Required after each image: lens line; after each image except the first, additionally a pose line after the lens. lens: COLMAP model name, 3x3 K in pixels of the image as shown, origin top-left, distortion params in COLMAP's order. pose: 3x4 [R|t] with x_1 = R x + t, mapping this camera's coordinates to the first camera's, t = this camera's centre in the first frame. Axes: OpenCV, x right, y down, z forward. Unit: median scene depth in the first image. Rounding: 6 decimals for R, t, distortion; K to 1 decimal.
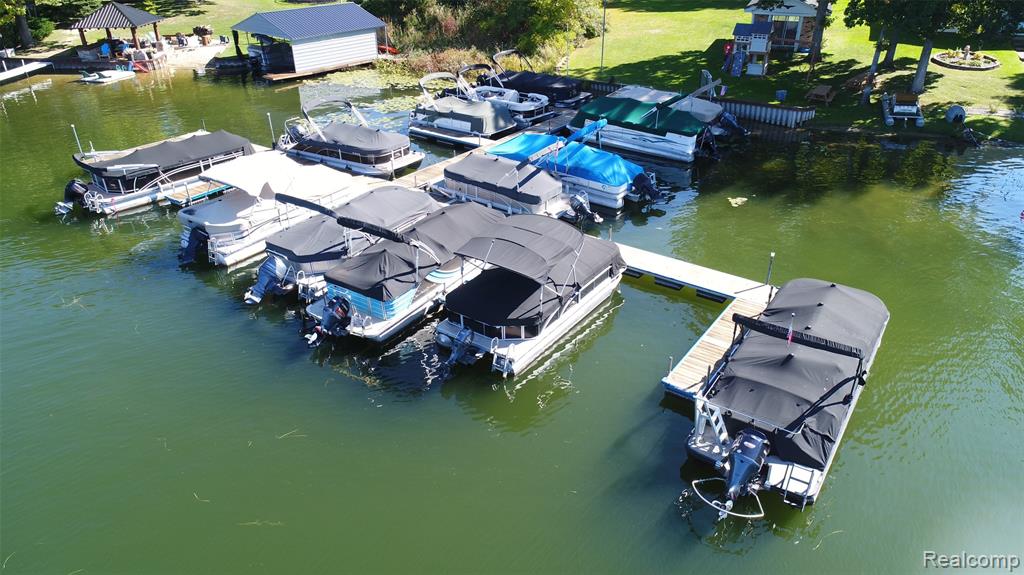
lens RADIAL K [[690.2, 0, 512.7], [0, 690.2, 286.0], [0, 0, 1]] dist [0.001585, 0.000795]
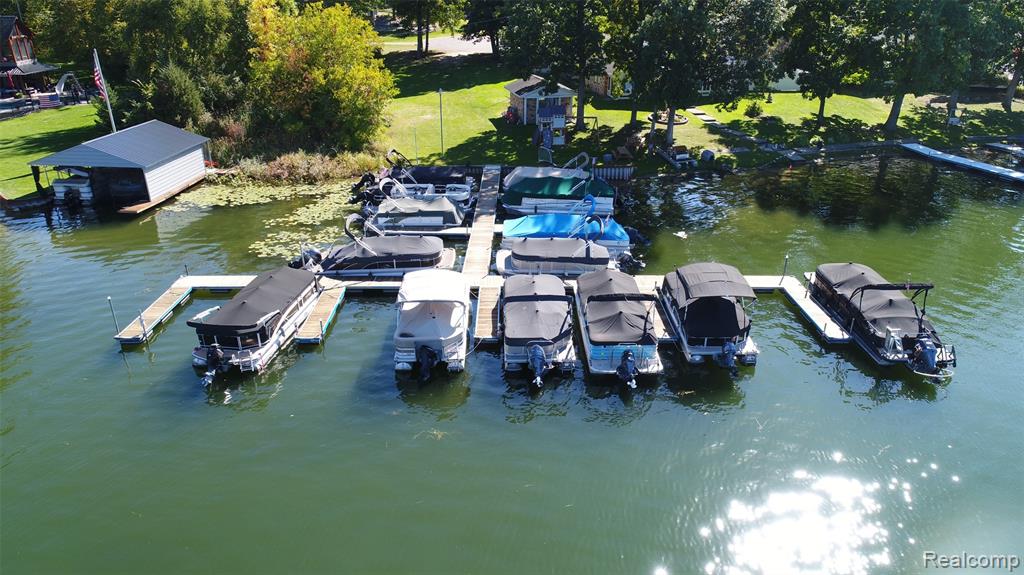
lens RADIAL K [[690.2, 0, 512.6], [0, 690.2, 289.0], [0, 0, 1]] dist [0.001585, 0.000795]
pose [[0.811528, -0.233573, 0.535599, -0.479397], [0.273379, 0.961892, 0.005260, -0.072944], [-0.516417, 0.142153, 0.844456, -0.019011]]
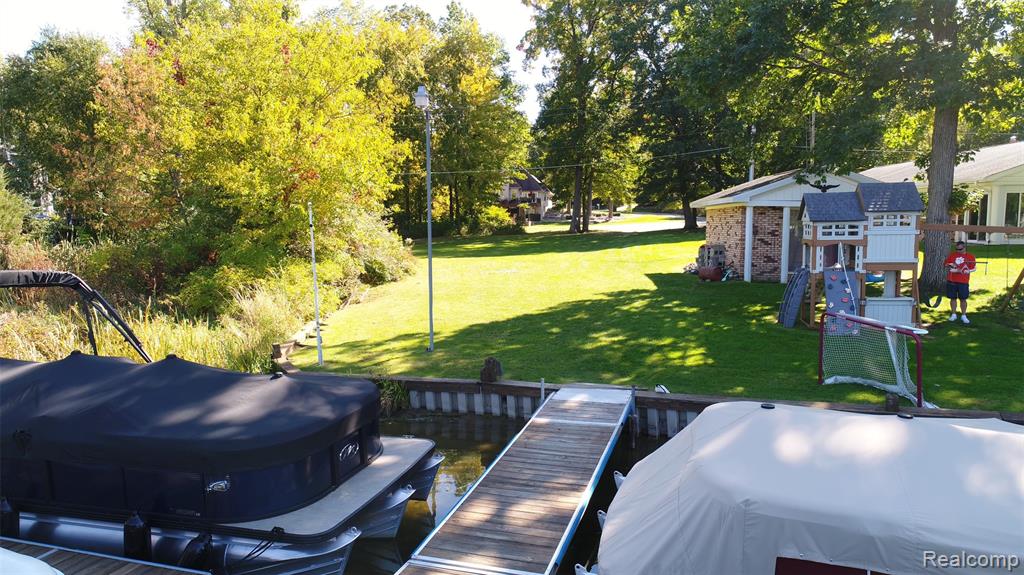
lens RADIAL K [[690.2, 0, 510.4], [0, 690.2, 288.2], [0, 0, 1]] dist [0.001585, 0.000795]
pose [[0.946841, -0.028786, 0.320412, 0.065629], [0.154225, 0.914691, -0.373570, -0.223629], [-0.282324, 0.403127, 0.870507, 0.742081]]
